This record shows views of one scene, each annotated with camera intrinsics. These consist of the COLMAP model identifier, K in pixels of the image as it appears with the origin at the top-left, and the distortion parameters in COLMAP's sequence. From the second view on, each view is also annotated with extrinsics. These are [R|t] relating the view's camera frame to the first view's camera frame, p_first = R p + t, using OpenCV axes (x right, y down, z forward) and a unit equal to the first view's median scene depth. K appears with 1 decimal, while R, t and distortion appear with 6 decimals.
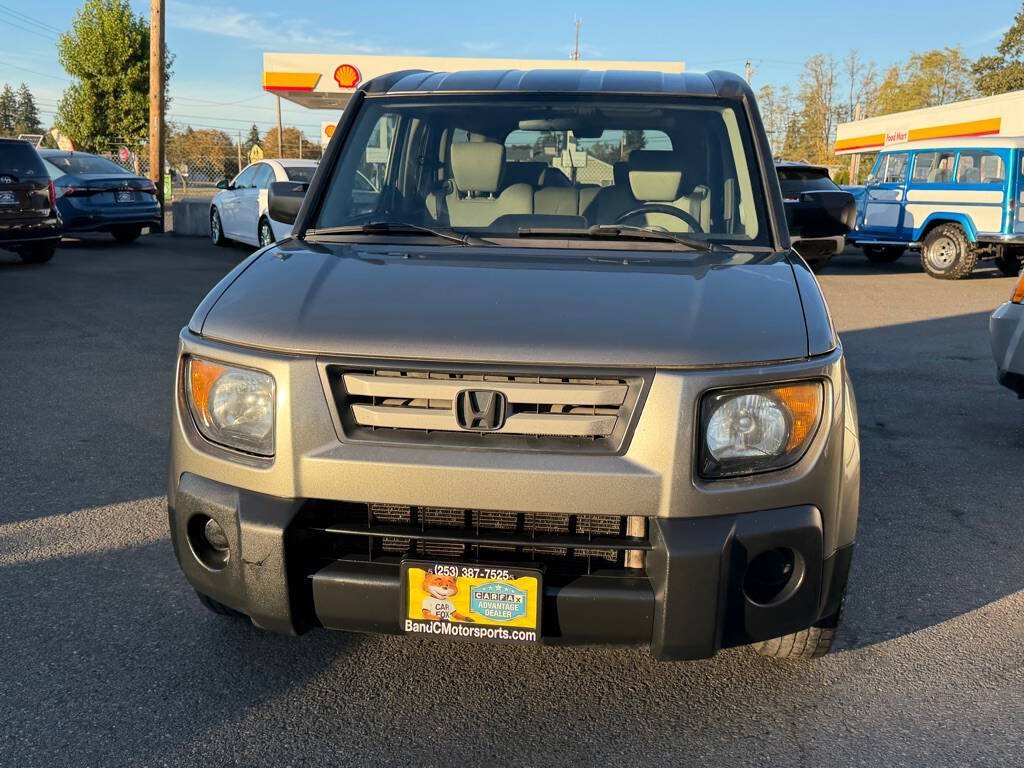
lens RADIAL K [[981.7, 0, 518.4], [0, 981.7, 382.1], [0, 0, 1]] dist [0.148518, -0.298033]
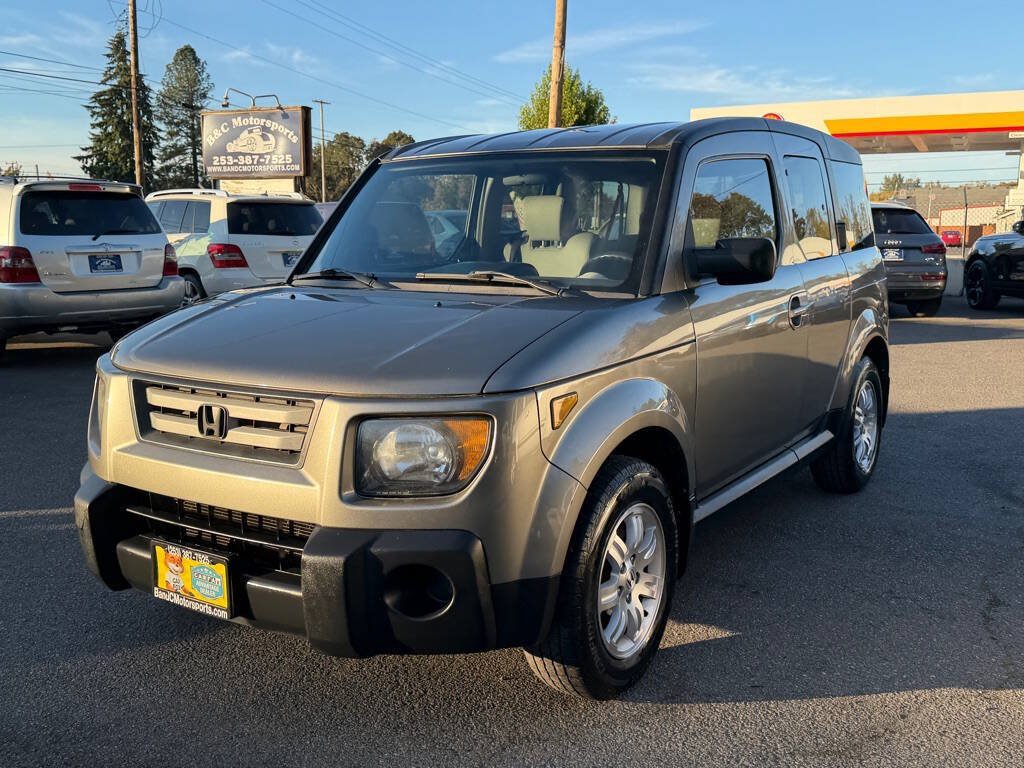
lens RADIAL K [[979.0, 0, 519.2], [0, 979.0, 384.7], [0, 0, 1]] dist [0.164489, -0.351310]
pose [[0.898968, 0.049333, -0.435228, 0.800688], [-0.068453, 0.997251, -0.028353, -0.008069], [0.432633, 0.055281, 0.899874, 0.061440]]
